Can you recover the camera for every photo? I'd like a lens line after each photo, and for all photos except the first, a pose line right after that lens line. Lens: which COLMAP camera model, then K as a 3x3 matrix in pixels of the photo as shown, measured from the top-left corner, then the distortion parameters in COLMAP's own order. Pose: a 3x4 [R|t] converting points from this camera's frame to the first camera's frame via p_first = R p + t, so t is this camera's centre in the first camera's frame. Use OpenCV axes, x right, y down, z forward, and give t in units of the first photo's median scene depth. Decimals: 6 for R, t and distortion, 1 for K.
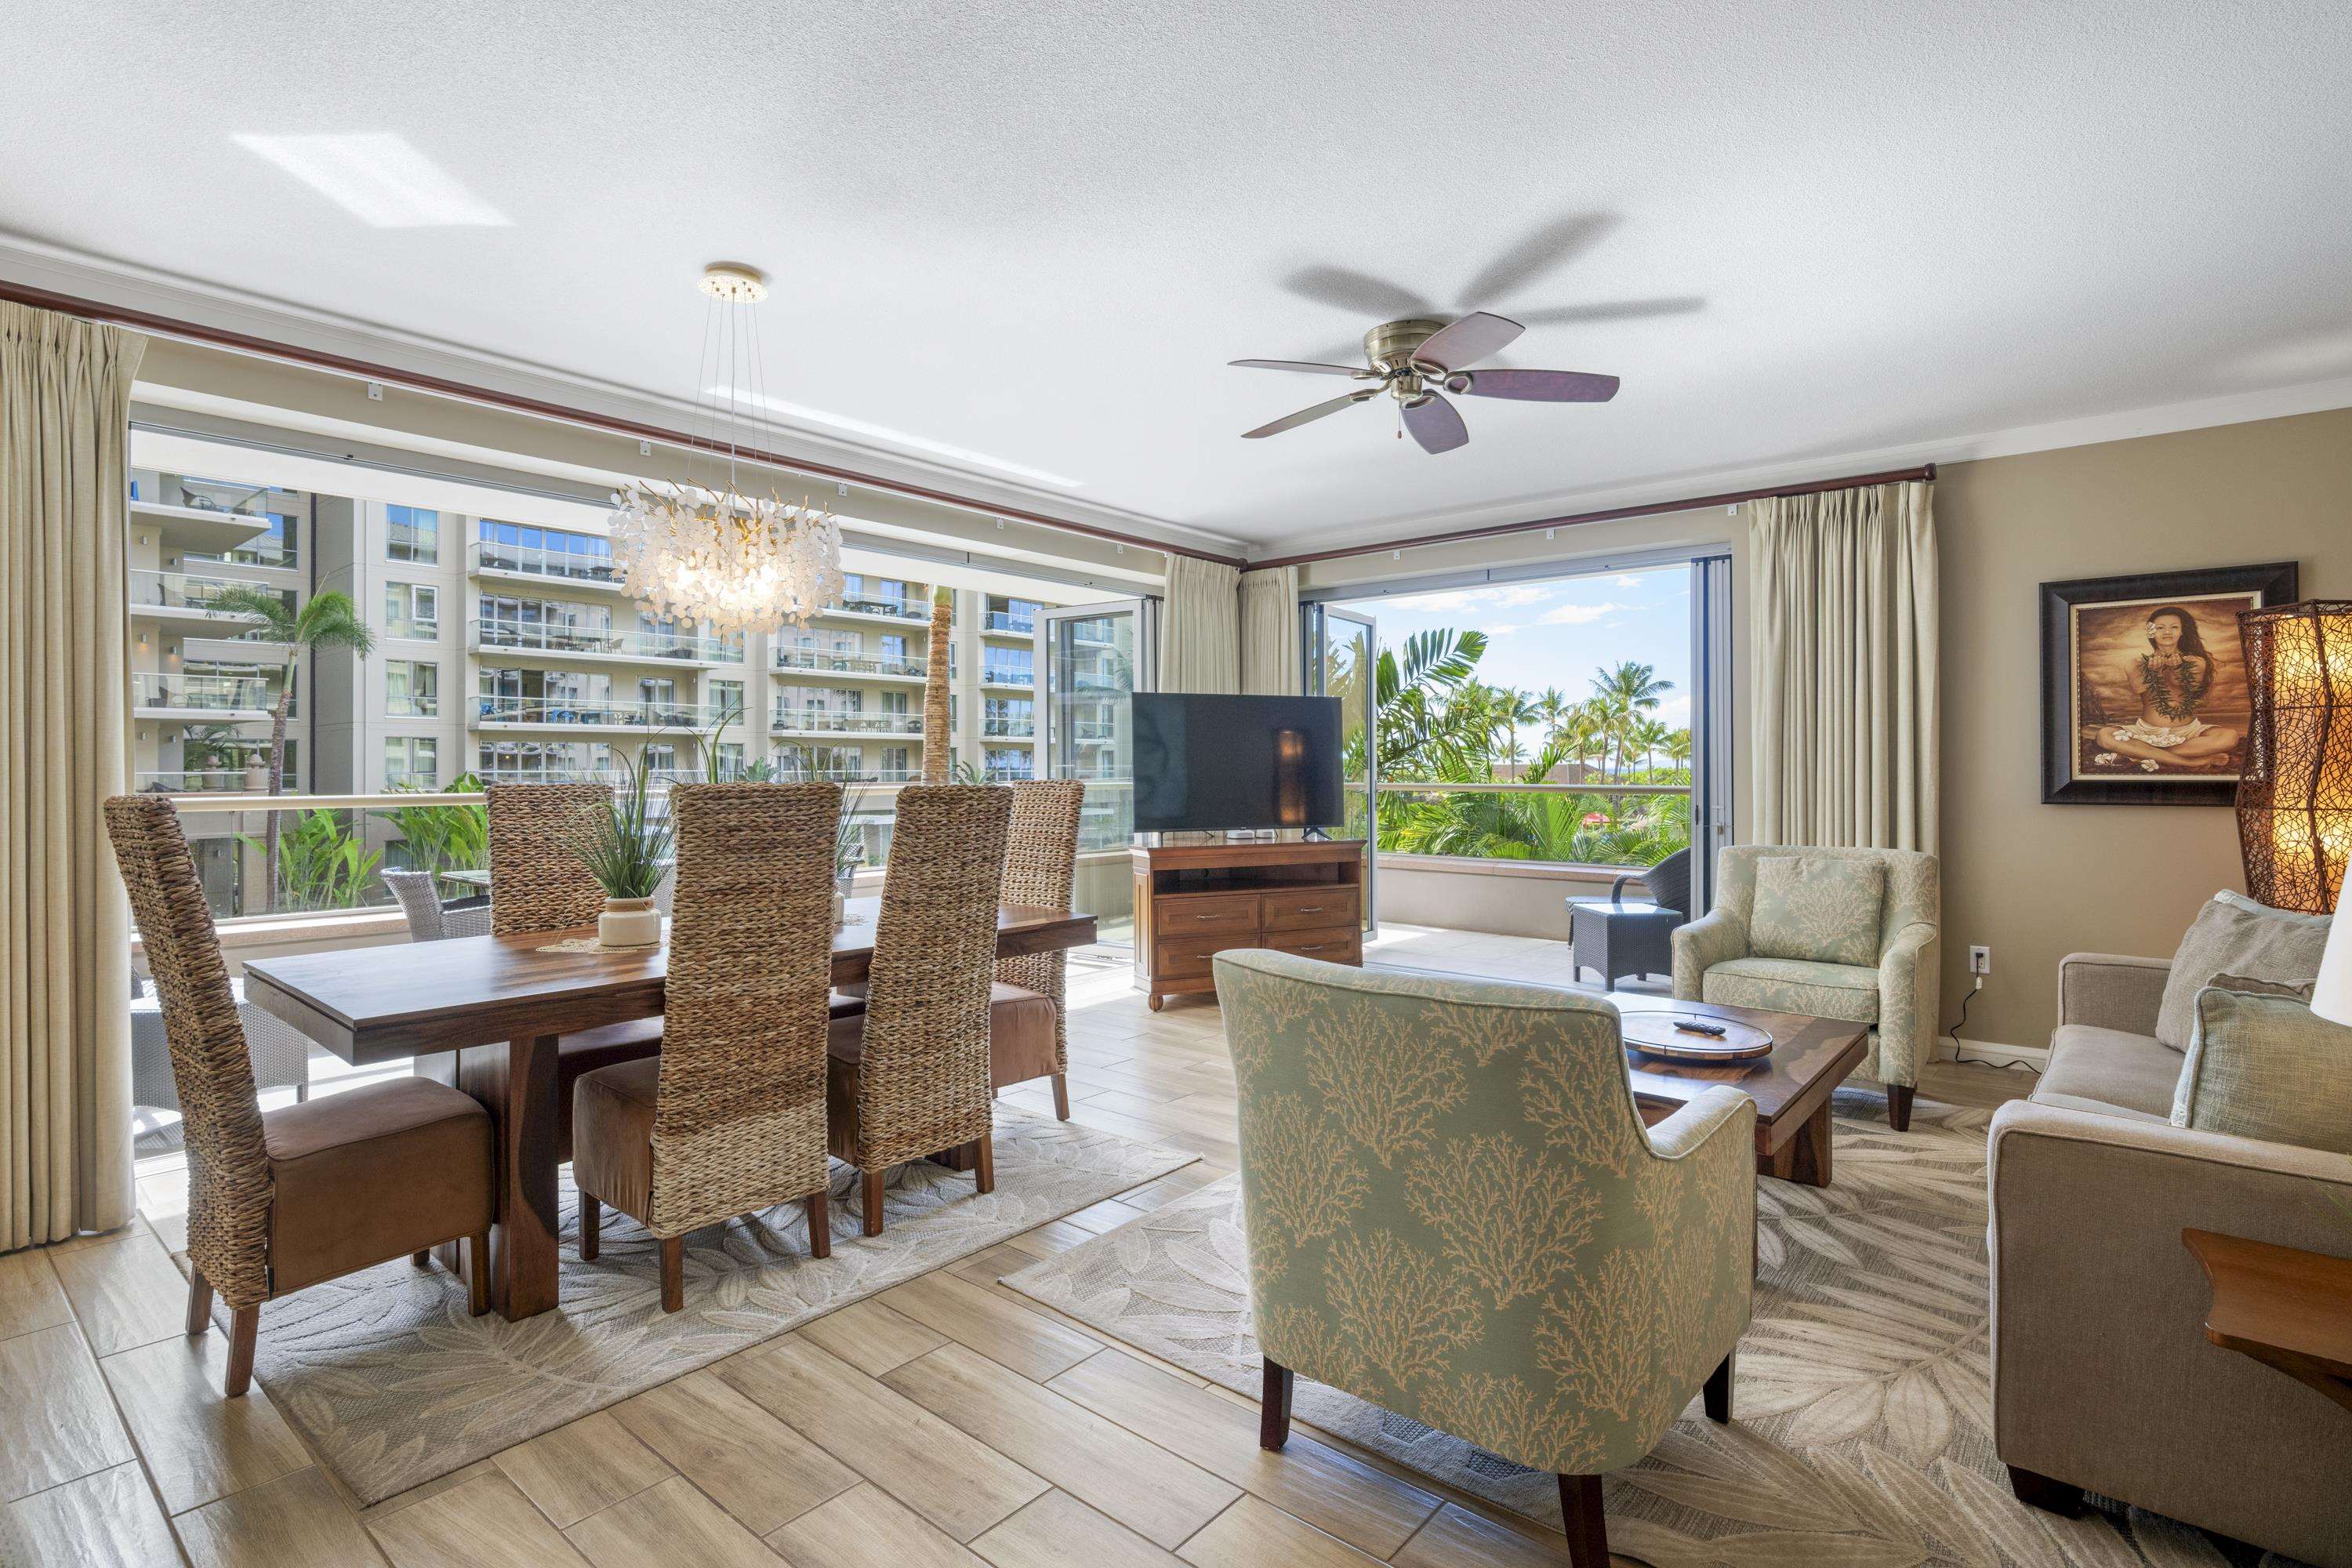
lens RADIAL K [[1138.6, 0, 1188.8], [0, 1138.6, 756.5], [0, 0, 1]] dist [0.006672, -0.000293]
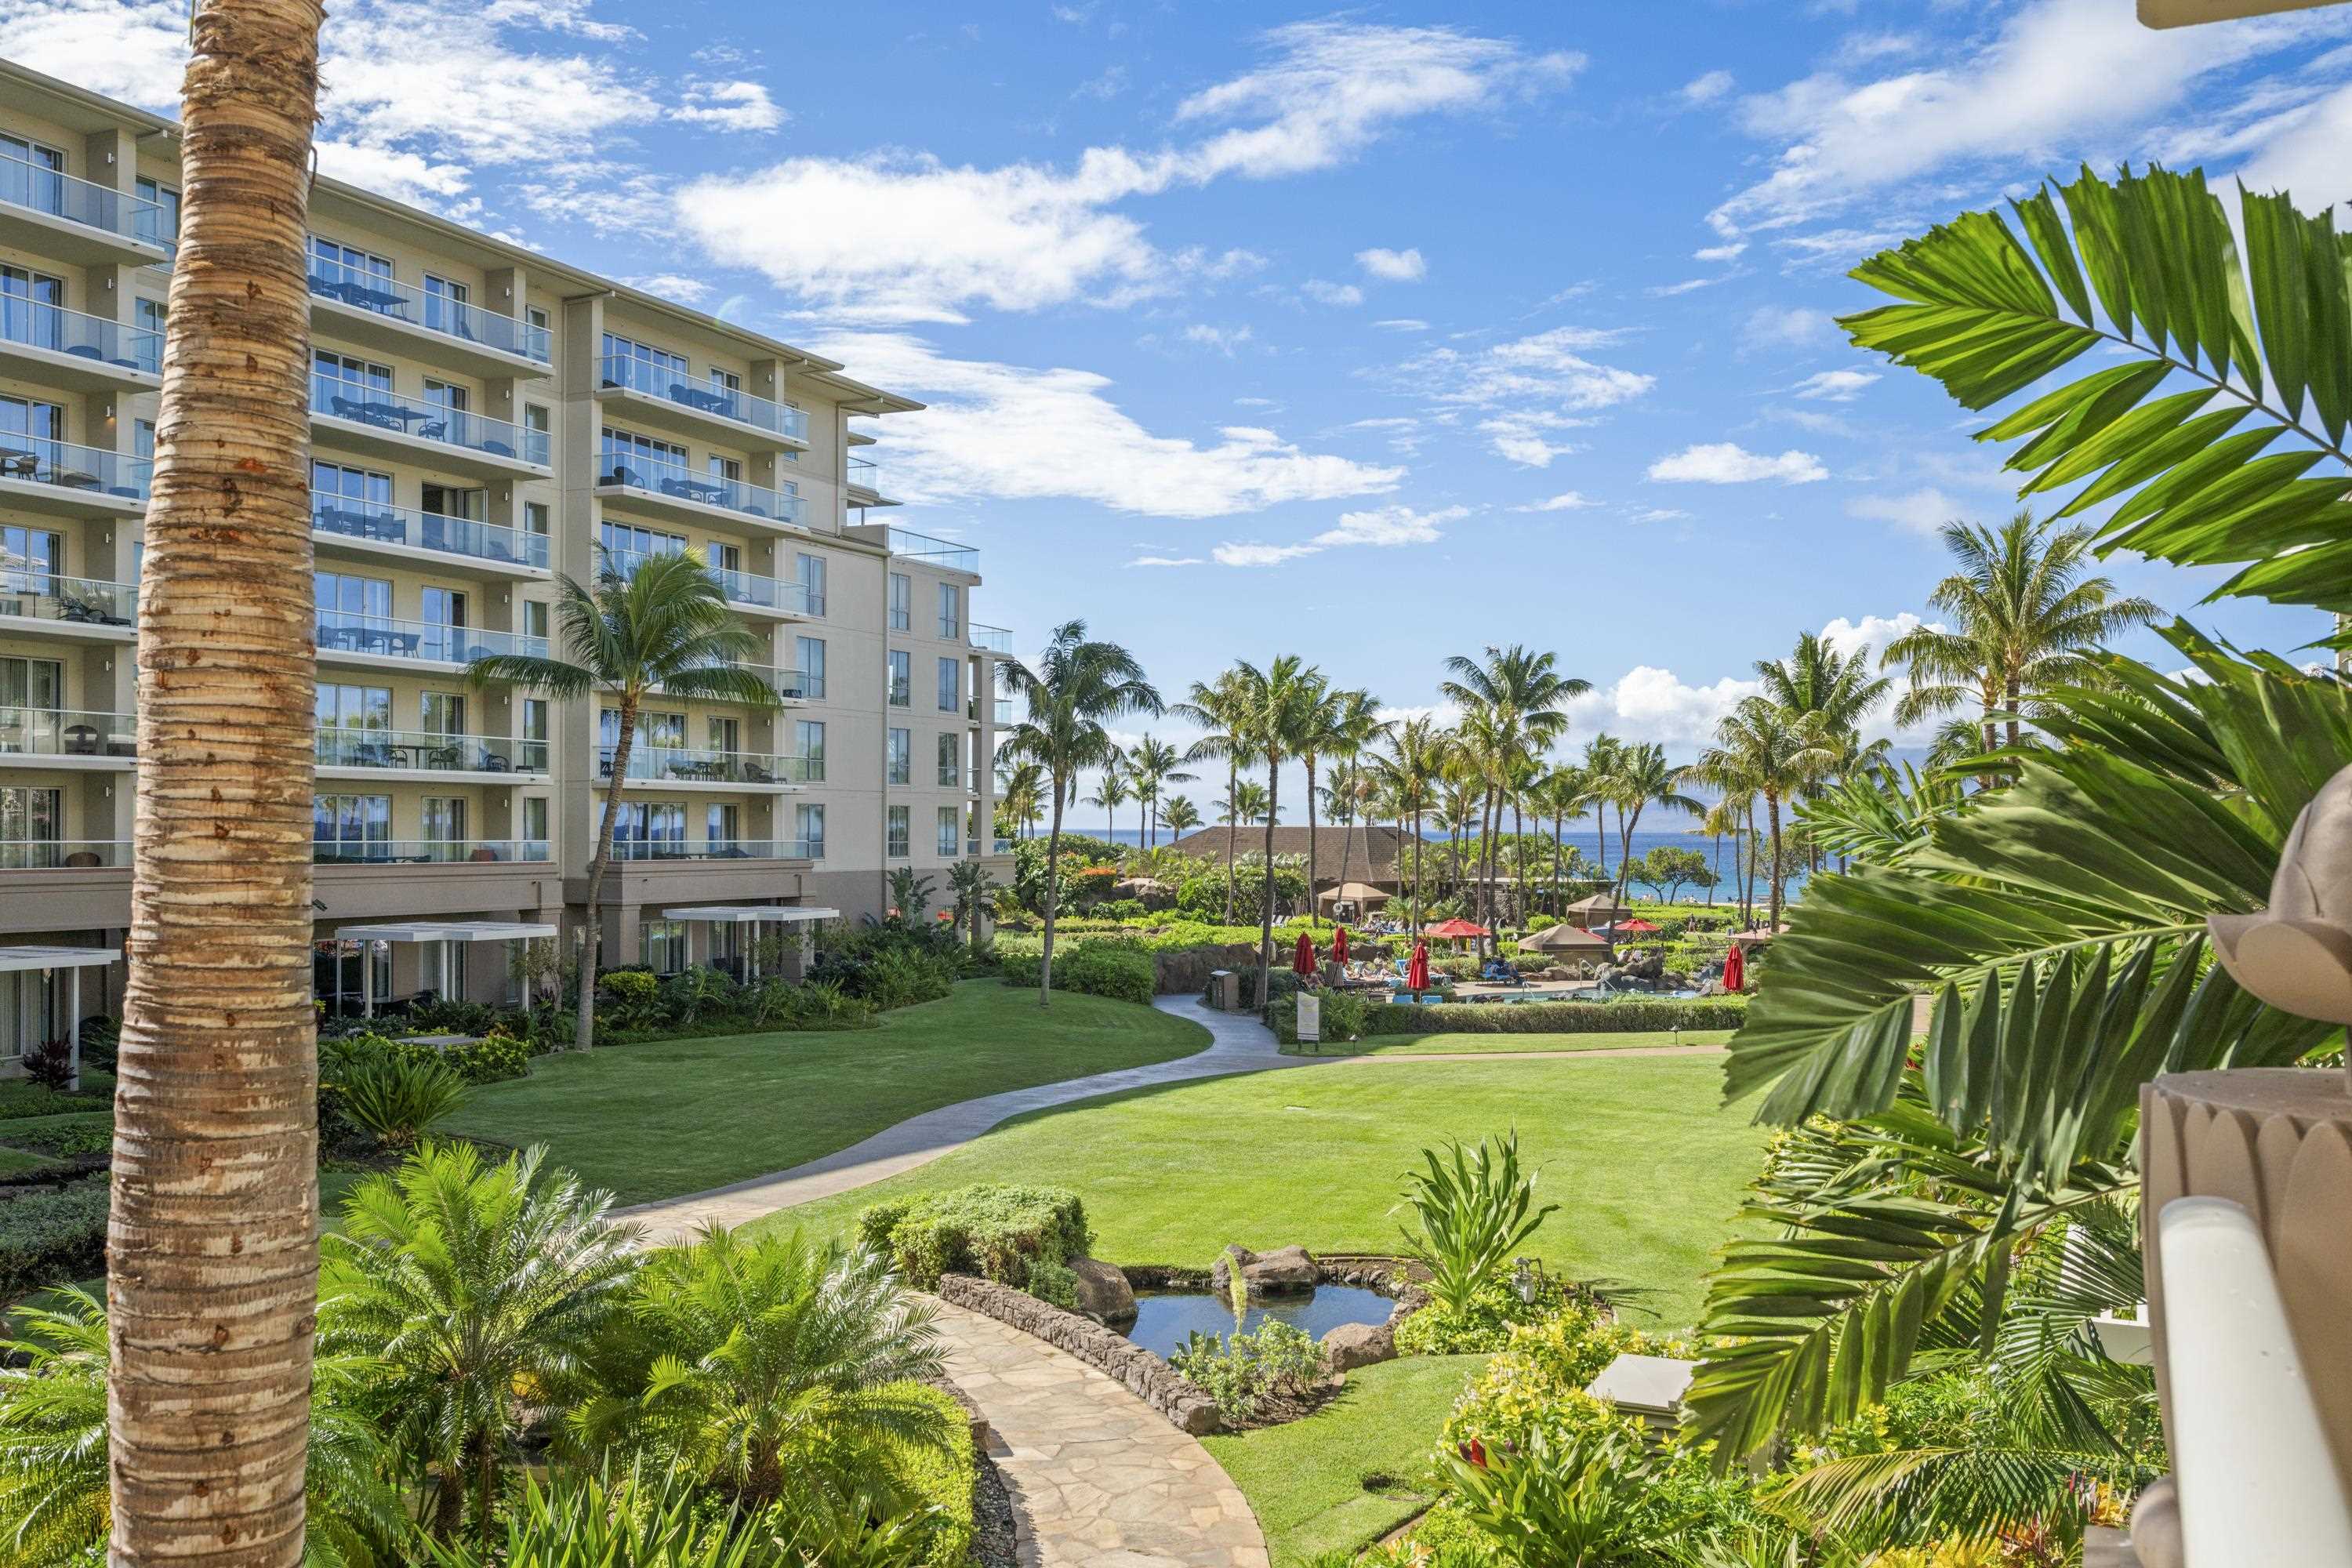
lens RADIAL K [[1966.5, 0, 1184.9], [0, 1966.5, 840.1], [0, 0, 1]] dist [-0.006015, 0.002417]
pose [[0.961501, 0.003274, 0.274782, -0.321319], [-0.008121, 0.999831, 0.016503, -0.027464], [-0.274682, -0.018099, 0.961365, 1.272068]]
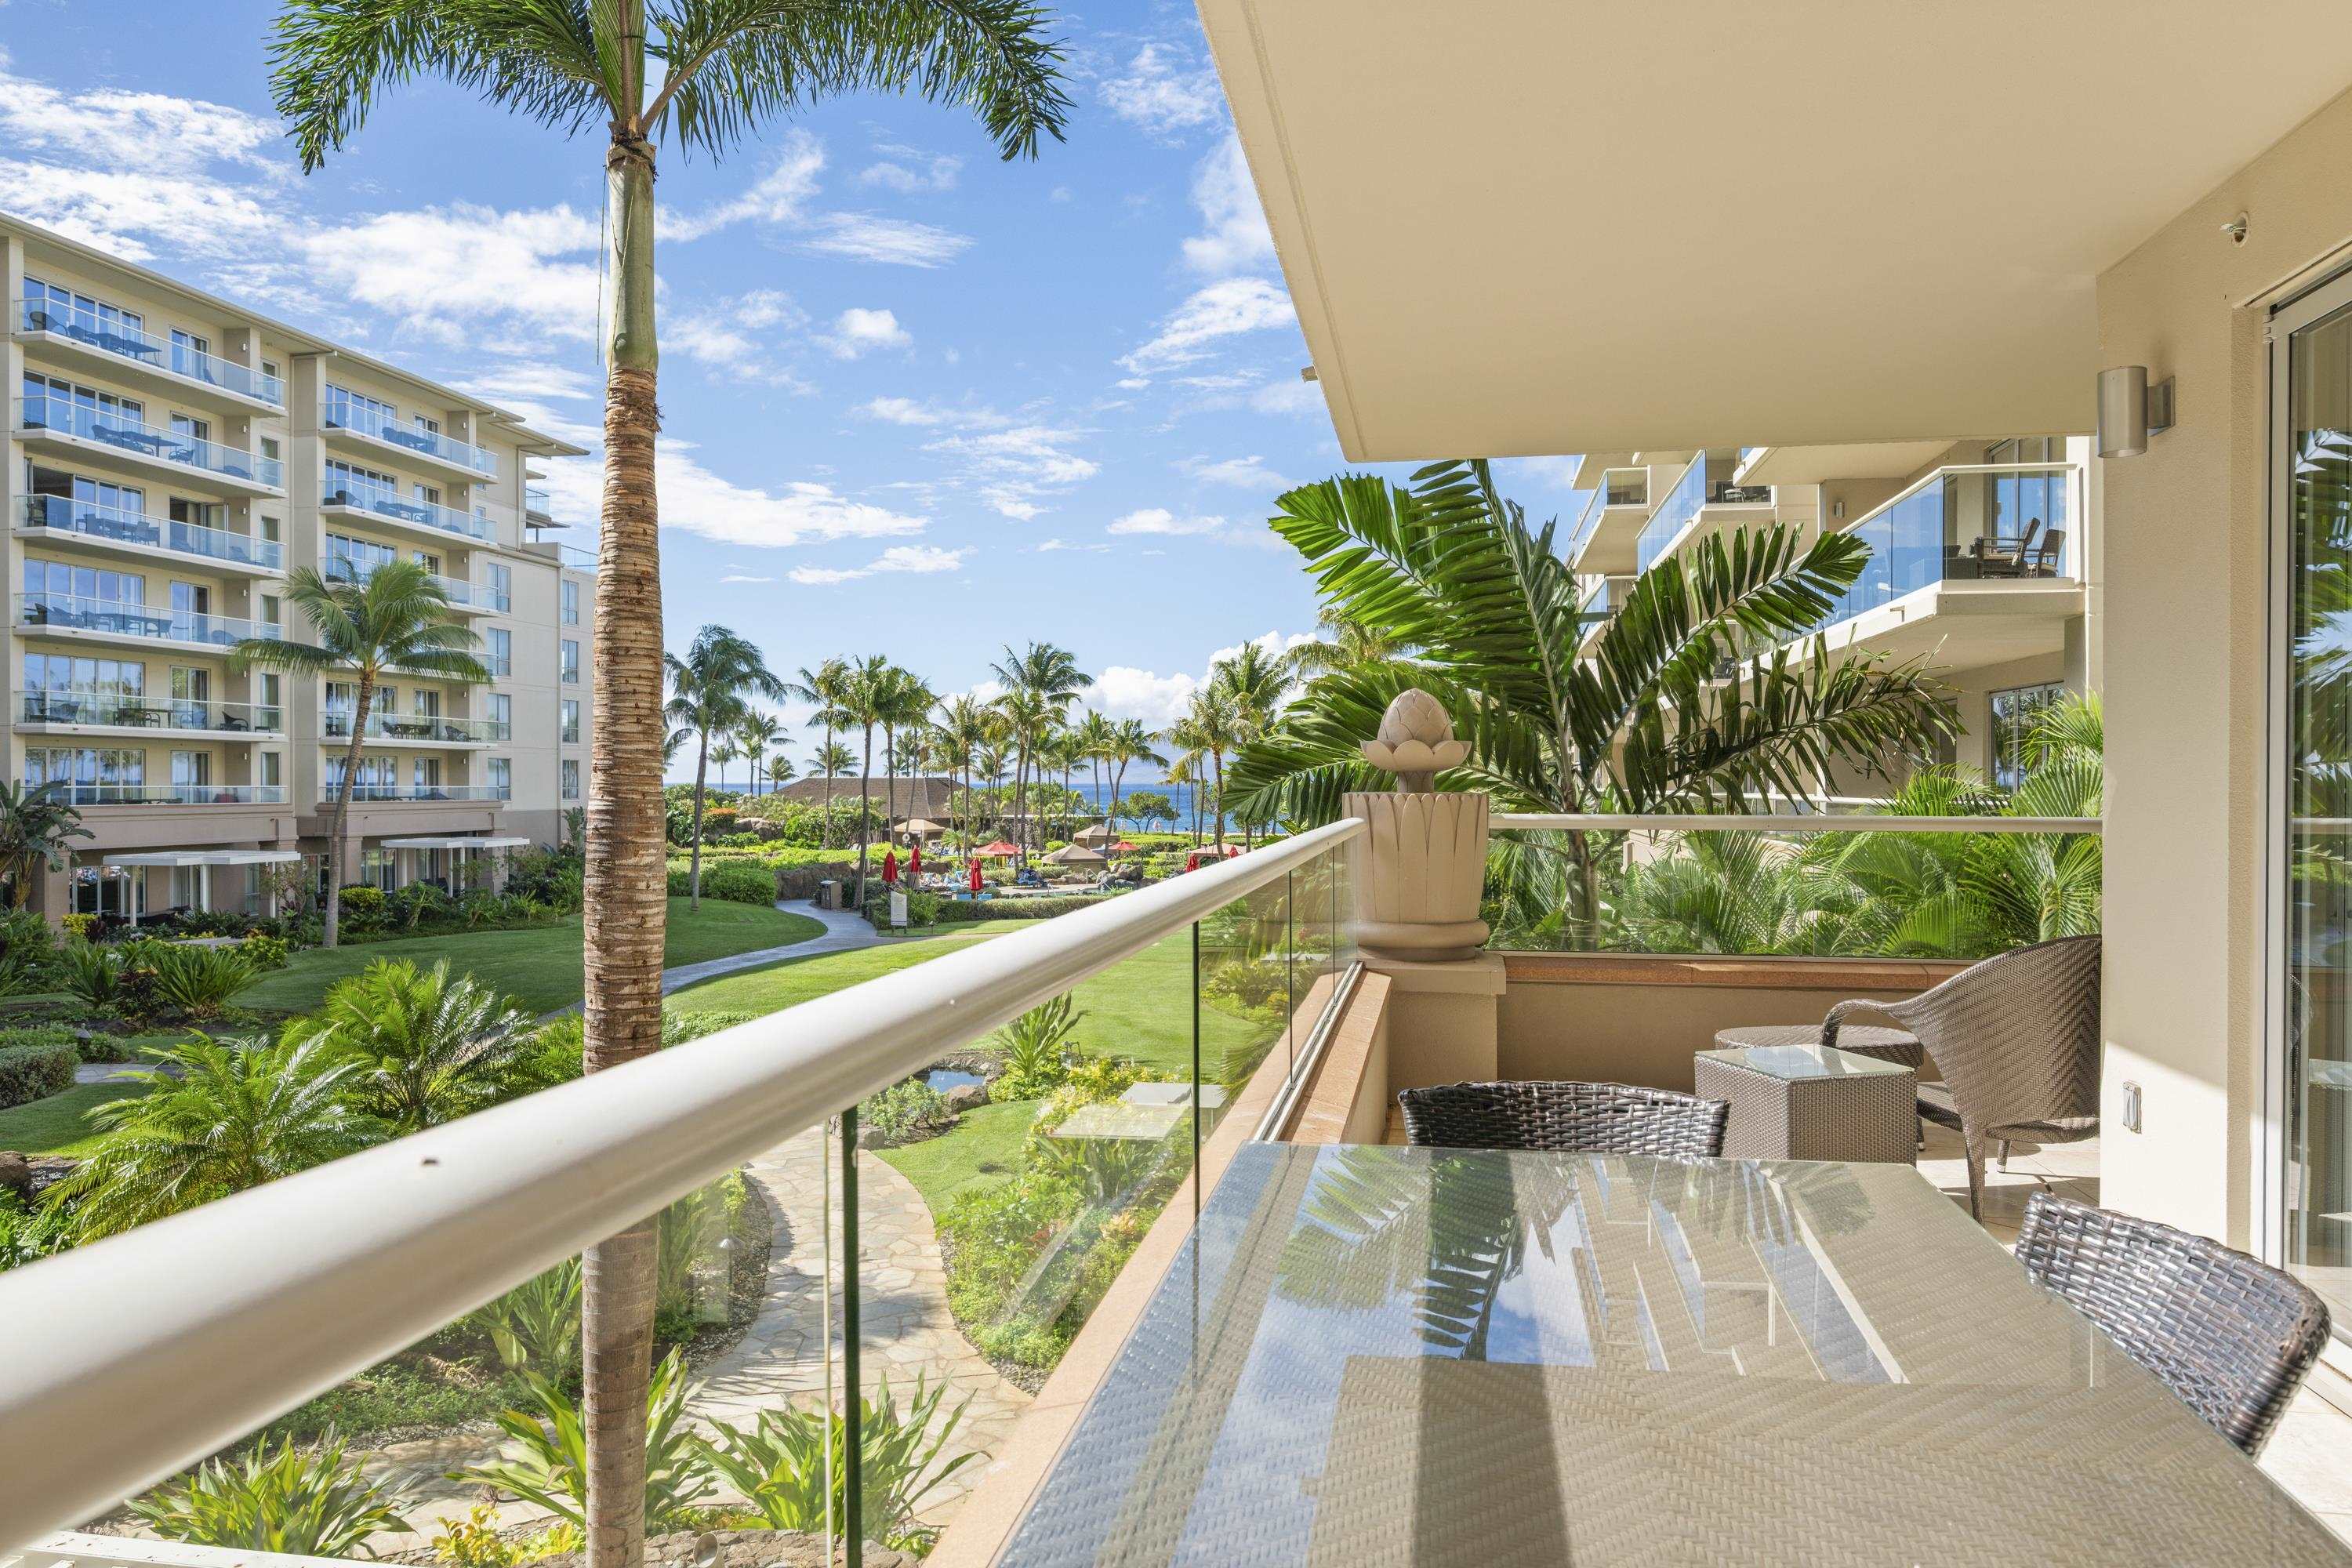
lens RADIAL K [[1485.7, 0, 1203.7], [0, 1485.7, 796.0], [0, 0, 1]] dist [-0.018451, 0.000335]
pose [[0.845968, -0.002423, 0.533229, -0.612137], [-0.007753, 0.999828, 0.016845, 0.009465], [-0.533178, -0.018385, 0.845803, 0.843995]]
